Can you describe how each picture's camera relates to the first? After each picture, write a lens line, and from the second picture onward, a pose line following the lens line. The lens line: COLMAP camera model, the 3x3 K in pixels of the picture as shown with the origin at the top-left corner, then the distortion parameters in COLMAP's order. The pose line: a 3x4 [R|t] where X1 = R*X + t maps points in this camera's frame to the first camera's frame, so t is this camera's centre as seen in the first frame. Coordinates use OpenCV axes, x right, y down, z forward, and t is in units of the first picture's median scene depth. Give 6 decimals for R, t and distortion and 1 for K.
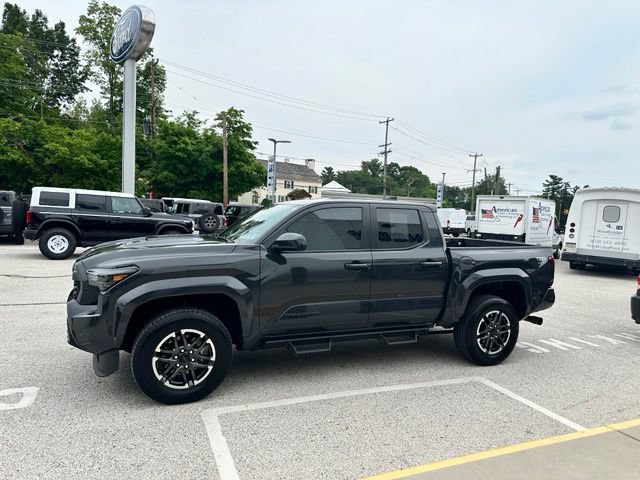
lens RADIAL K [[444.7, 0, 321.1], [0, 444.7, 247.8], [0, 0, 1]] dist [0.081979, -0.116016]
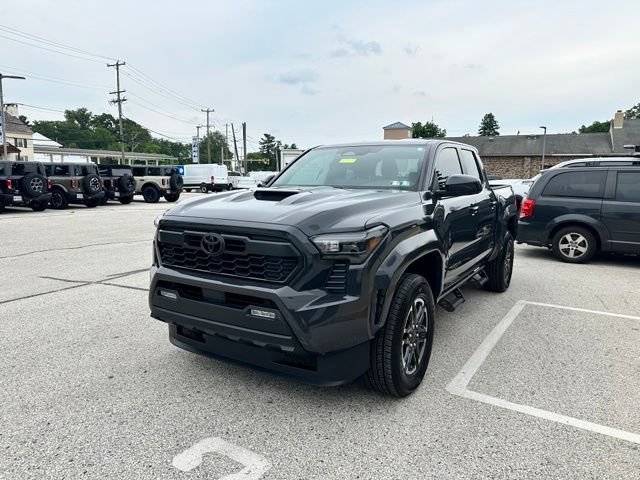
lens RADIAL K [[452.6, 0, 319.2], [0, 452.6, 239.0], [0, 0, 1]] dist [0.050254, -0.083390]
pose [[0.827586, -0.107201, 0.551008, -0.132111], [0.066661, 0.993418, 0.093151, -0.001546], [-0.557367, -0.040360, 0.829285, 0.065526]]
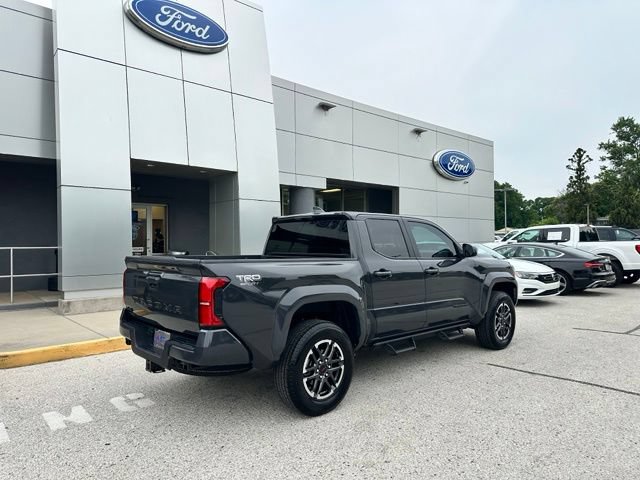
lens RADIAL K [[450.2, 0, 316.8], [0, 450.2, 239.3], [0, 0, 1]] dist [0.063883, -0.089363]
pose [[-0.947440, -0.042001, -0.317163, 0.103636], [-0.061137, 0.996845, 0.050620, -0.021396], [0.314036, 0.067350, -0.947019, 0.427877]]
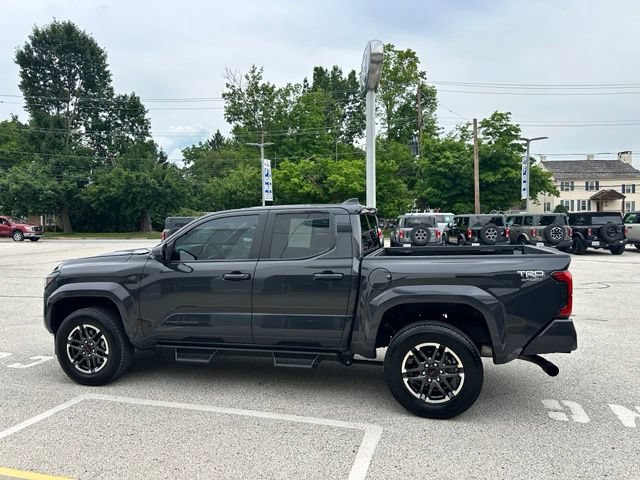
lens RADIAL K [[444.2, 0, 315.7], [0, 444.2, 247.0], [0, 0, 1]] dist [0.071534, -0.092343]
pose [[0.779180, -0.021736, -0.626423, 0.145044], [0.000765, 0.999431, -0.033727, 0.001739], [0.626799, 0.025800, 0.778753, 0.064674]]
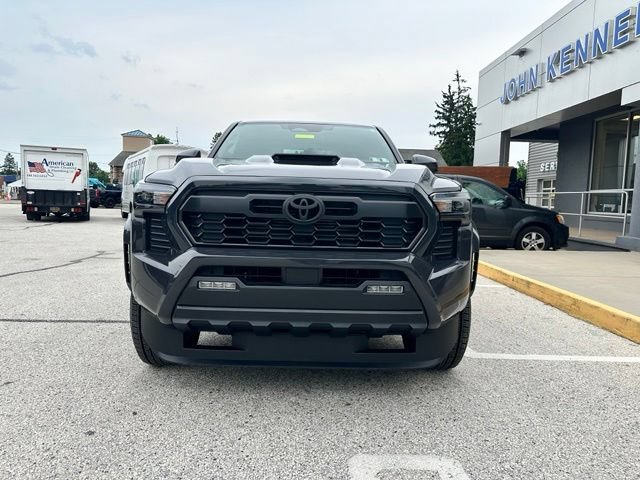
lens RADIAL K [[454.0, 0, 318.0], [0, 454.0, 242.2], [0, 0, 1]] dist [0.008377, -0.009647]
pose [[0.390377, -0.118806, 0.912957, -0.168715], [0.059068, 0.992828, 0.103942, 0.005757], [-0.918758, 0.013349, 0.394595, 0.135319]]
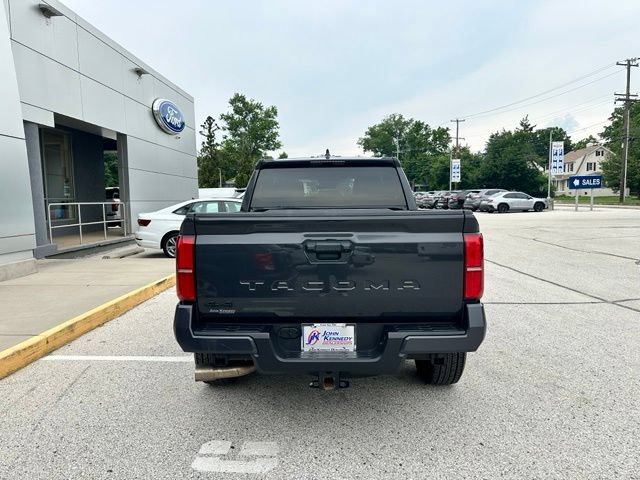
lens RADIAL K [[450.0, 0, 320.0], [0, 450.0, 244.7], [0, 0, 1]] dist [0.068670, -0.090838]
pose [[-0.428404, 0.049122, -0.902251, 0.196662], [-0.074384, 0.993215, 0.089393, -0.004844], [0.900521, 0.105410, -0.421843, 0.300335]]
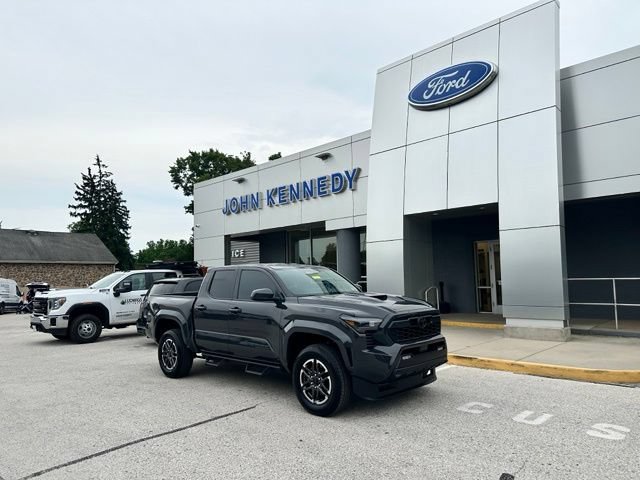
lens RADIAL K [[446.9, 0, 318.5], [0, 446.9, 249.6], [0, 0, 1]] dist [0.070219, -0.094006]
pose [[-0.375727, 0.023519, 0.926432, -0.277360], [0.079555, 0.996806, 0.006959, -0.032698], [-0.923310, 0.076317, -0.376398, 0.296362]]
